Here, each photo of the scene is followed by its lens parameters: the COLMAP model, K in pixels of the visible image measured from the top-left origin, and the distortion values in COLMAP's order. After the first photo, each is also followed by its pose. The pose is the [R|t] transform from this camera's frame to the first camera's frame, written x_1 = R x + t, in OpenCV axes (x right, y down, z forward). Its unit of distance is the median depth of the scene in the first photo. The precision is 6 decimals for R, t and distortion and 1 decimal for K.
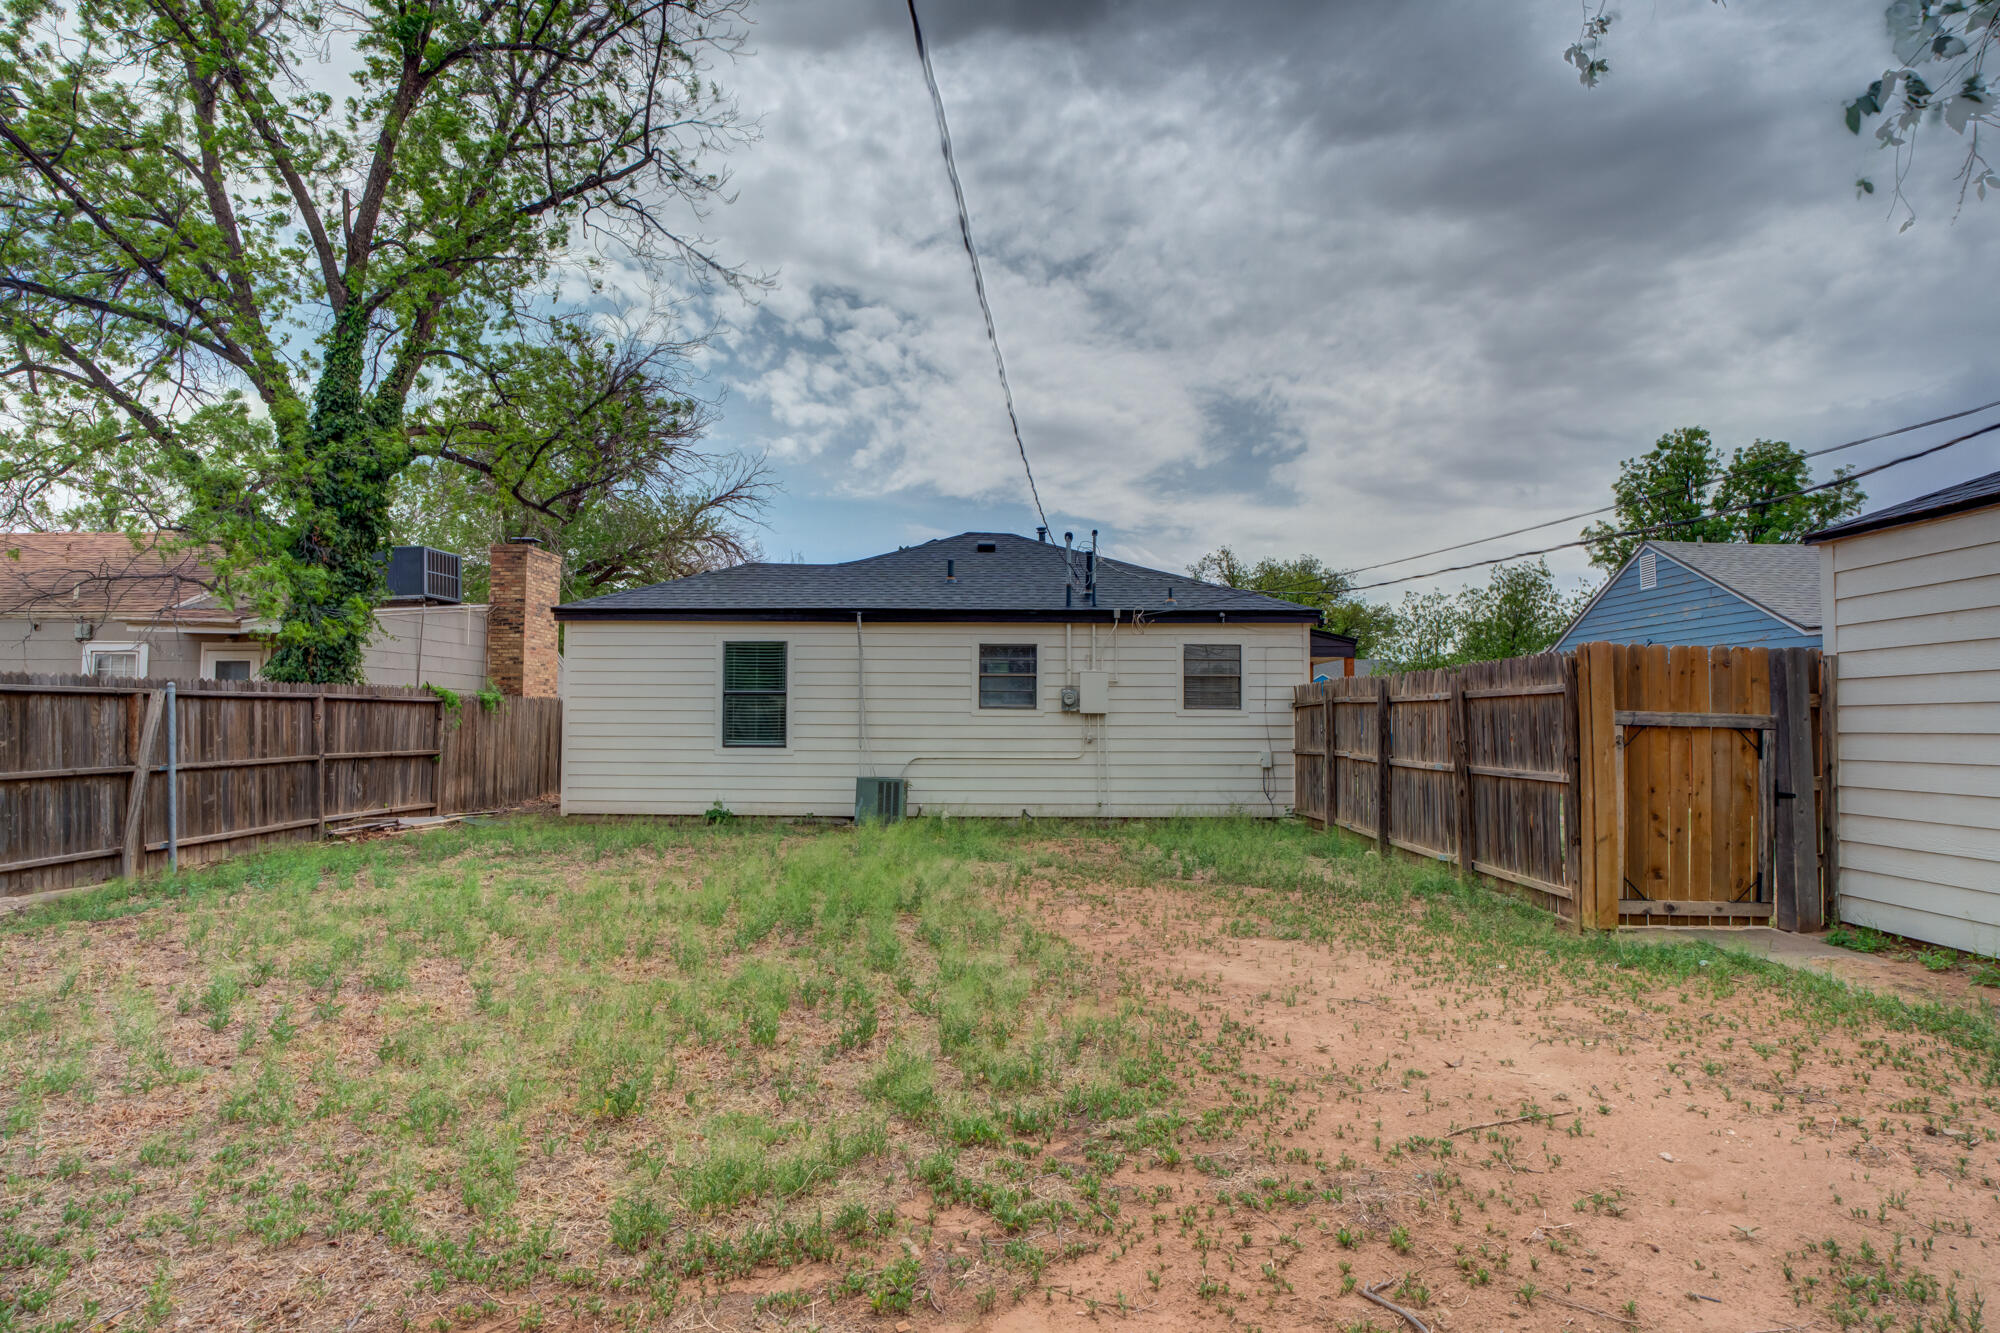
lens RADIAL K [[1055.9, 0, 1000.0], [0, 1055.9, 666.5], [0, 0, 1]] dist [-0.027152, 0.000180]
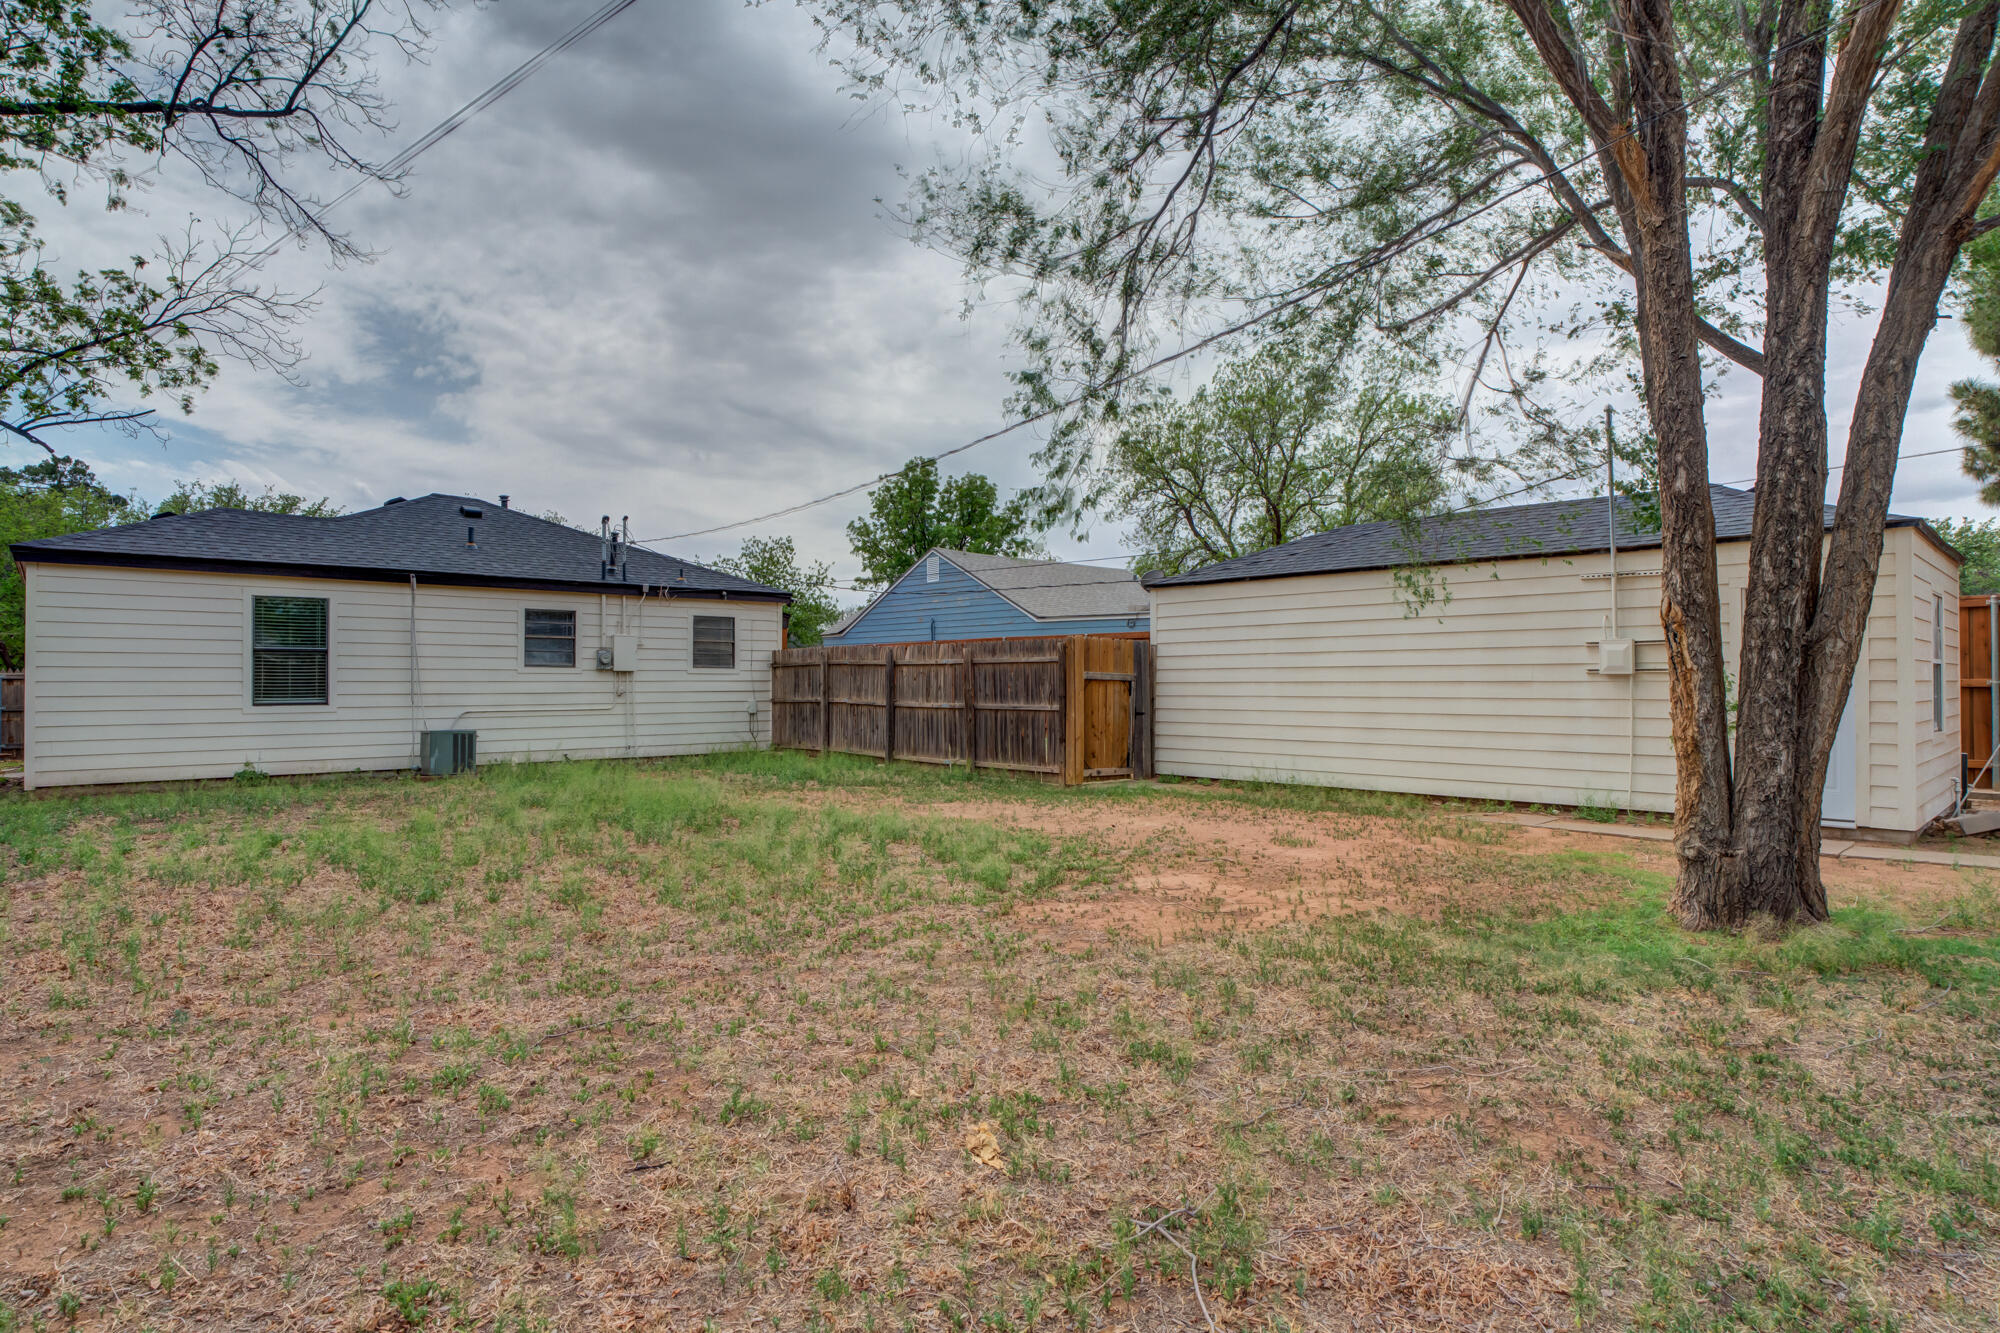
lens RADIAL K [[1055.9, 0, 1000.0], [0, 1055.9, 666.5], [0, 0, 1]] dist [-0.027152, 0.000180]
pose [[0.738513, 0.003785, 0.674229, -0.398708], [-0.032256, 0.999038, 0.029722, -0.009542], [-0.673467, -0.043698, 0.737924, -0.159469]]
